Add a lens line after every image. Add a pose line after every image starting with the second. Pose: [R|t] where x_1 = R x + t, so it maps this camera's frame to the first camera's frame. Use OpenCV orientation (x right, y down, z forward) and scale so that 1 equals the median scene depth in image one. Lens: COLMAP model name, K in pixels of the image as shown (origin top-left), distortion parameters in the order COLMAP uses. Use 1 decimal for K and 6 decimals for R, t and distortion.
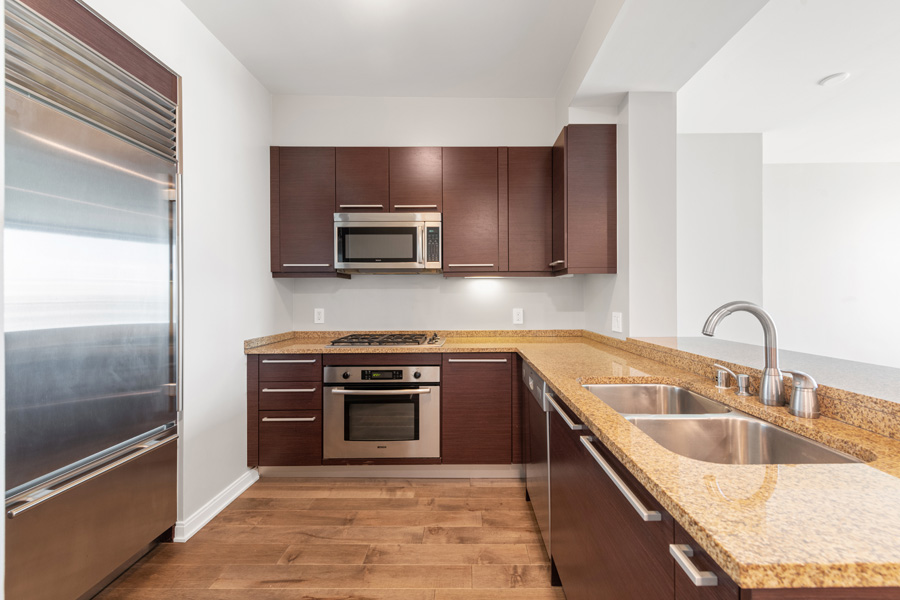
lens RADIAL K [[354.8, 0, 468.6], [0, 354.8, 297.5], [0, 0, 1]] dist [-0.000404, -0.000096]
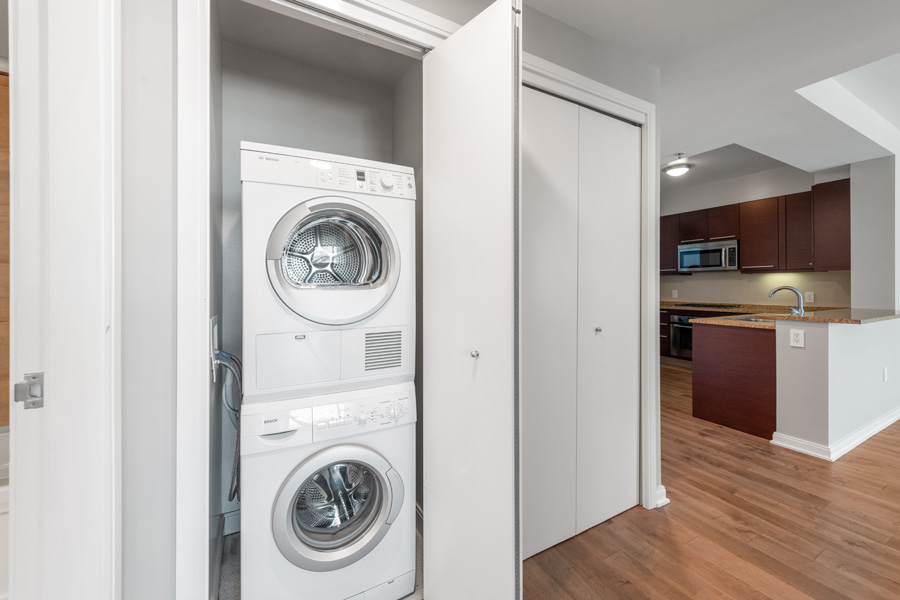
lens RADIAL K [[351.7, 0, 453.4], [0, 351.7, 289.9], [0, 0, 1]] dist [0.001155, -0.000131]
pose [[0.474055, 0.010867, -0.880428, 0.855377], [0.002180, 0.999906, 0.013516, -0.002152], [0.880492, -0.008327, 0.473987, -1.213077]]
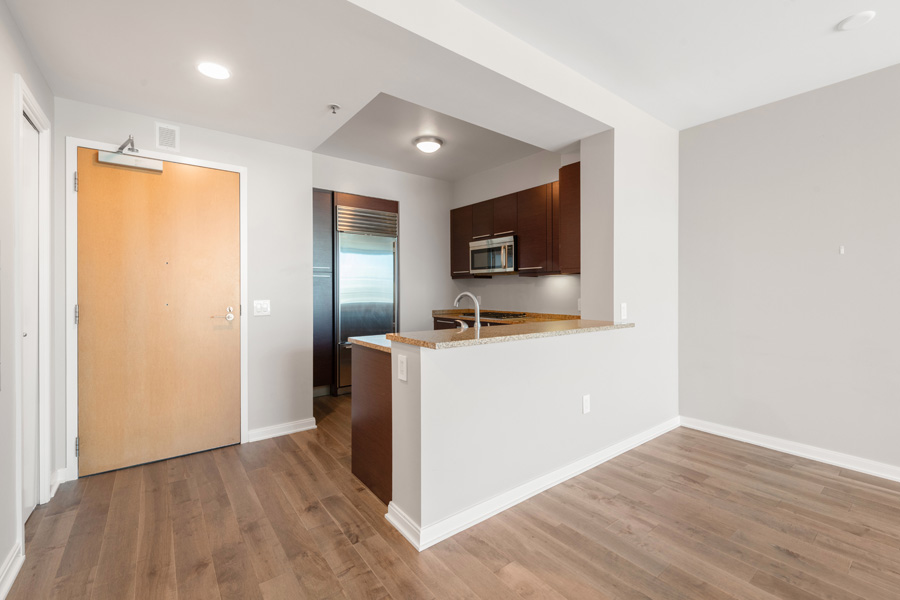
lens RADIAL K [[381.8, 0, 451.5], [0, 381.8, 290.5], [0, 0, 1]] dist [0.001521, -0.000145]
pose [[0.603581, 0.003147, -0.797296, 1.101795], [-0.001101, 0.999995, 0.003114, -0.002296], [0.797301, -0.001002, 0.603581, -0.233870]]
